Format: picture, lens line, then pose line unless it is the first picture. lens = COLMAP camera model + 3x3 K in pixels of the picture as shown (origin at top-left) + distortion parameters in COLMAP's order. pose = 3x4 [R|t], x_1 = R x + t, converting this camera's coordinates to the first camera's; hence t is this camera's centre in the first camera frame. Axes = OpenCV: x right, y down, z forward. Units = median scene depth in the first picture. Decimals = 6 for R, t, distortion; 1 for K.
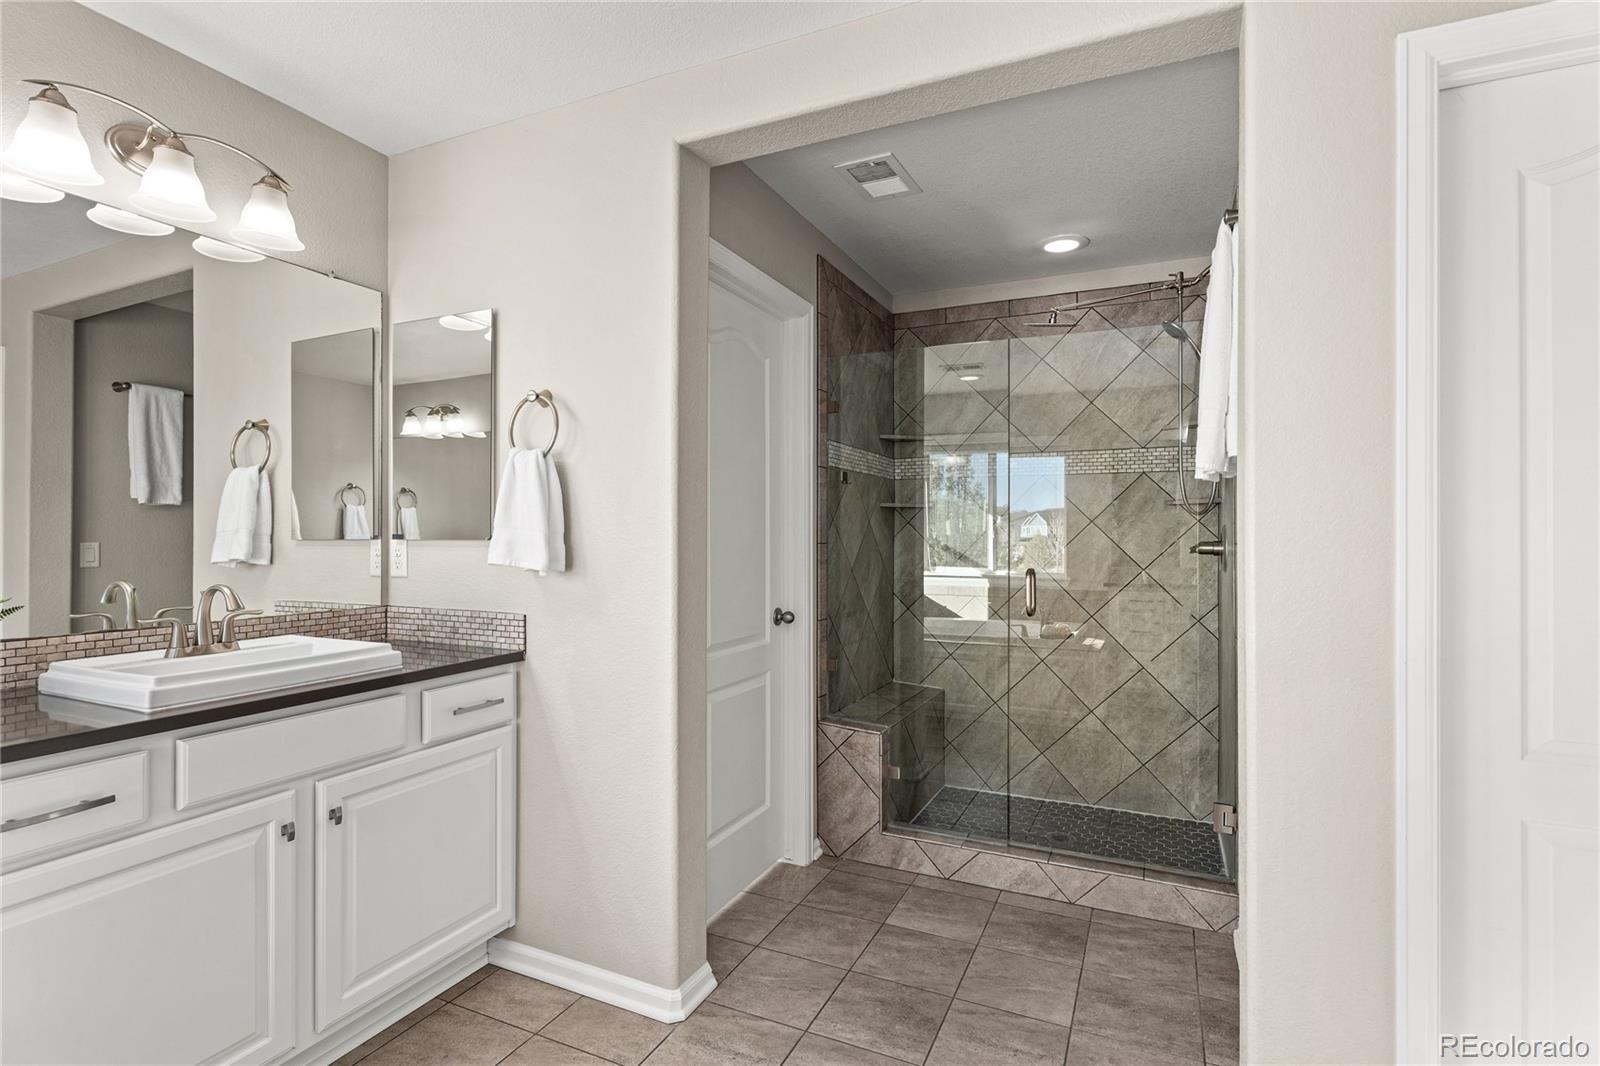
lens RADIAL K [[770.3, 0, 800.2], [0, 770.3, 536.1], [0, 0, 1]] dist [0.000515, 0.000248]
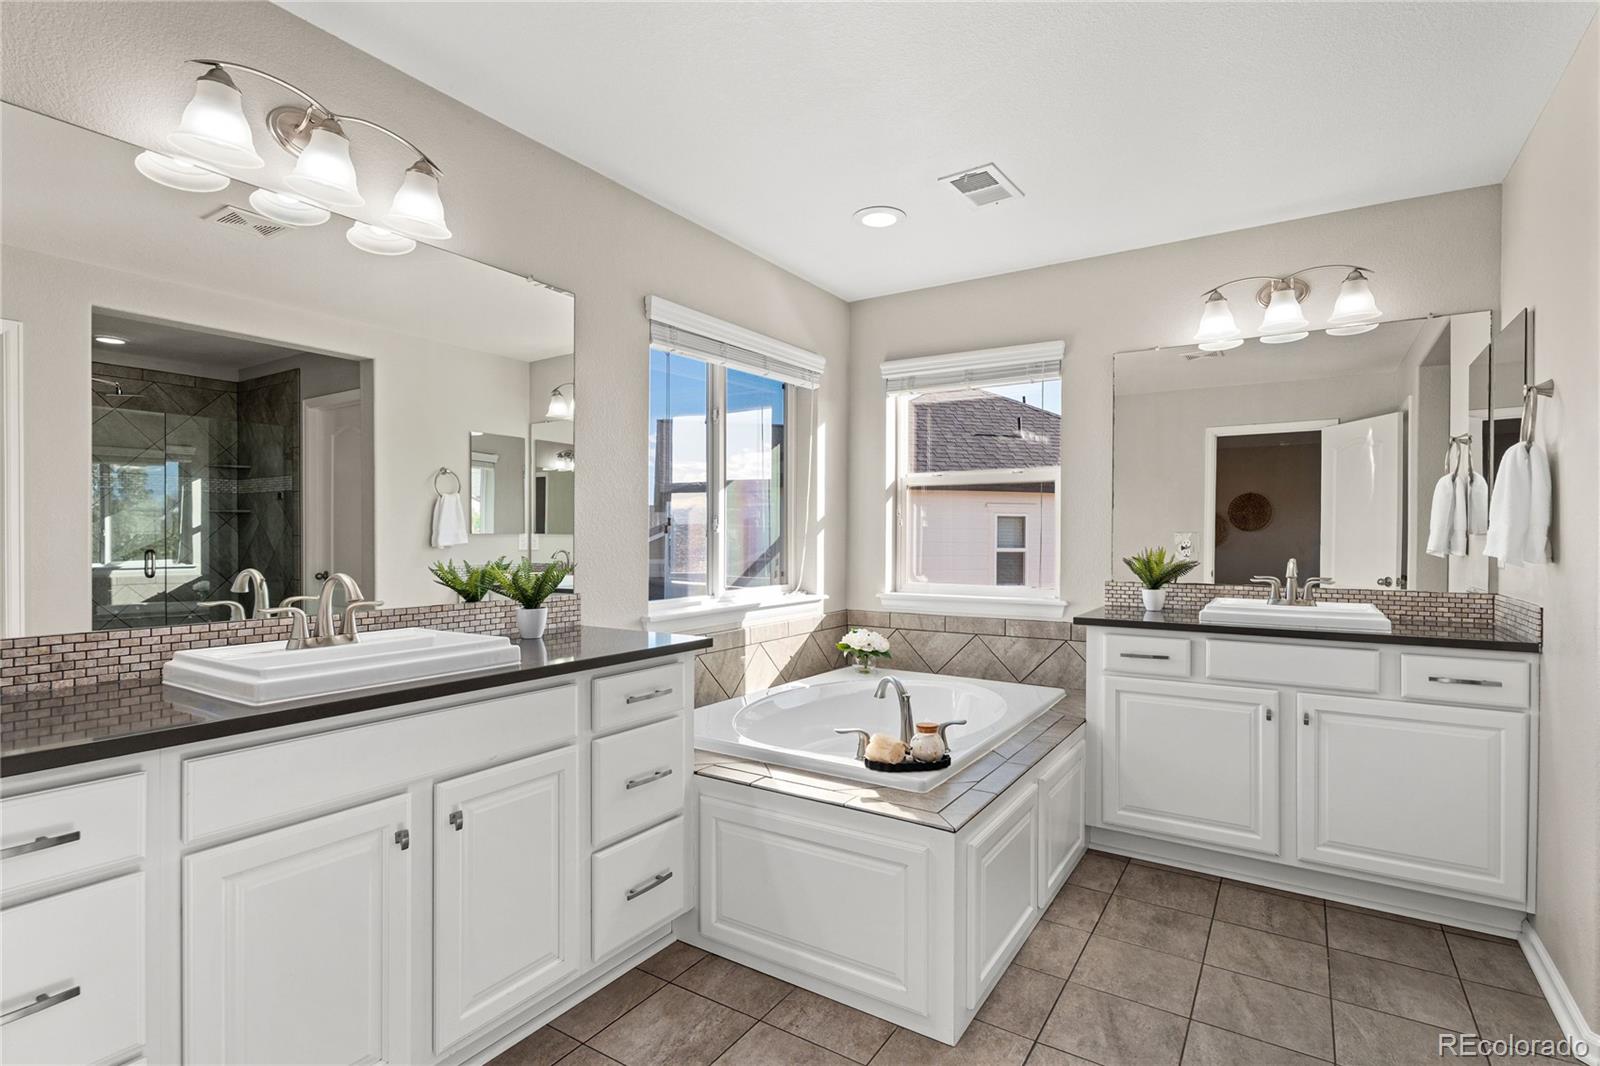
lens RADIAL K [[770.3, 0, 800.2], [0, 770.3, 536.1], [0, 0, 1]] dist [0.000515, 0.000248]
pose [[-0.136394, -0.002358, -0.990652, 0.794235], [-0.001542, 0.999996, -0.002168, 0.013834], [0.990653, 0.001232, -0.136397, 0.191392]]
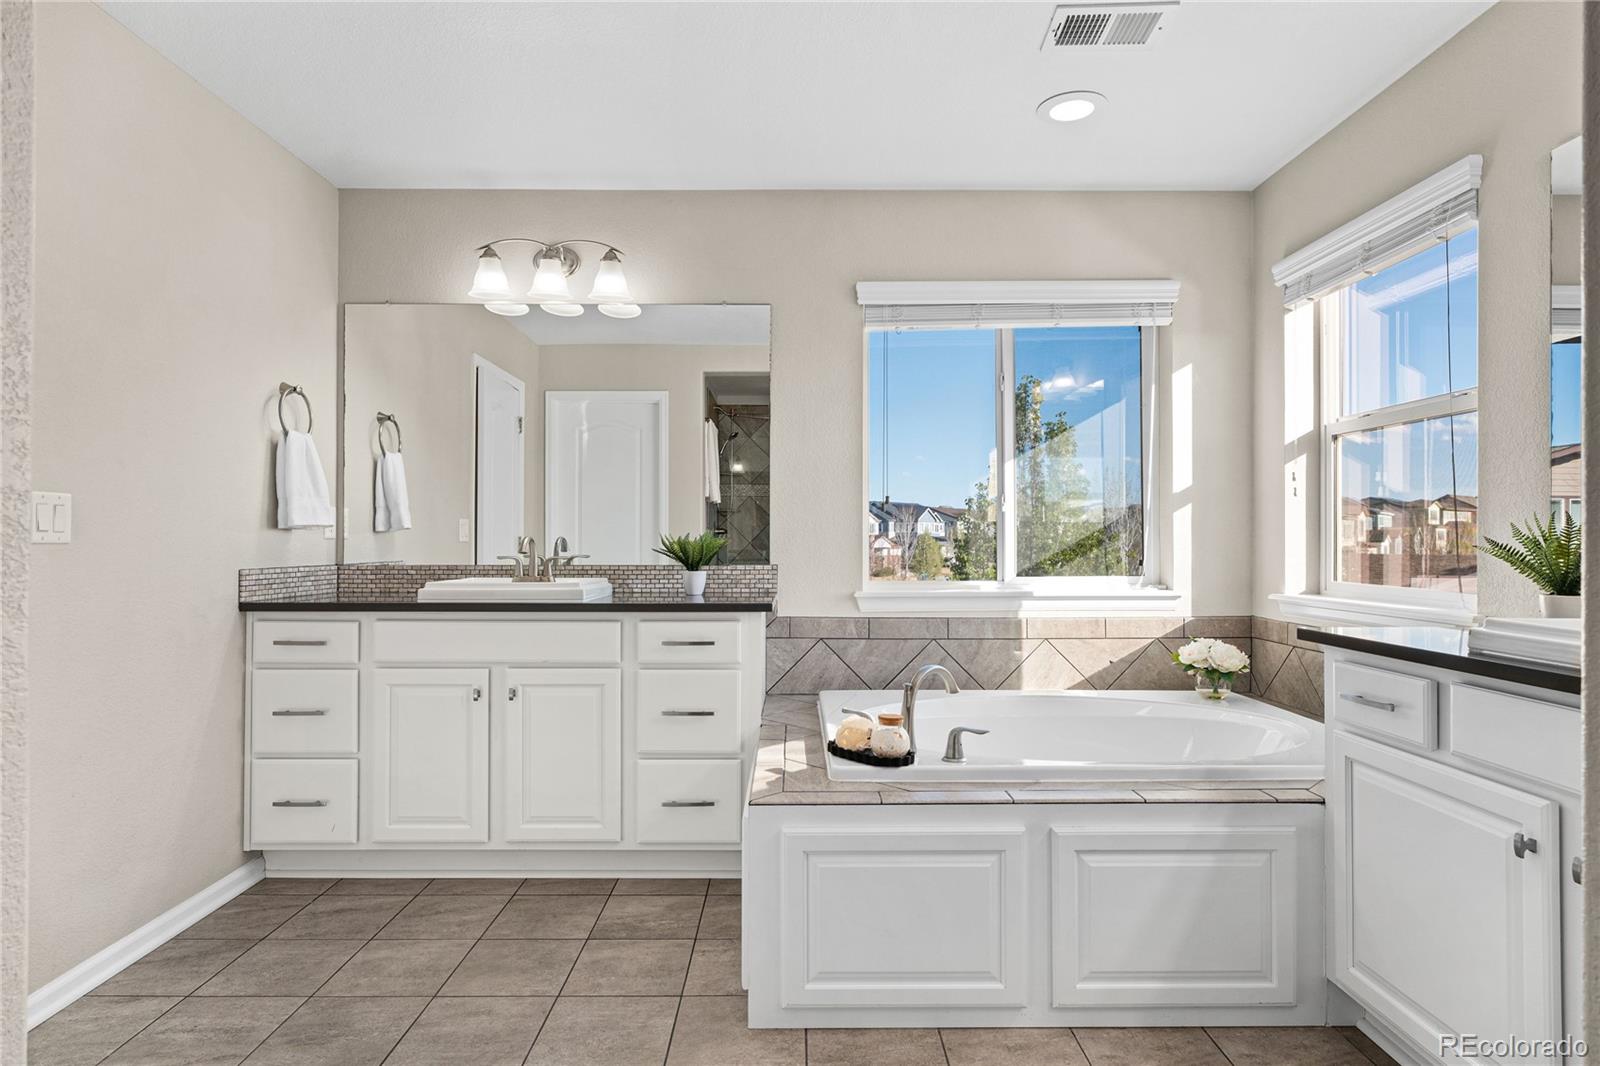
lens RADIAL K [[861.7, 0, 800.0], [0, 861.7, 533.0], [0, 0, 1]] dist [-0.004468, -0.000071]
pose [[-0.902104, -0.002790, -0.431509, 0.272483], [0.000188, 0.999976, -0.006858, 0.055032], [0.431518, -0.006268, -0.902082, 1.096811]]
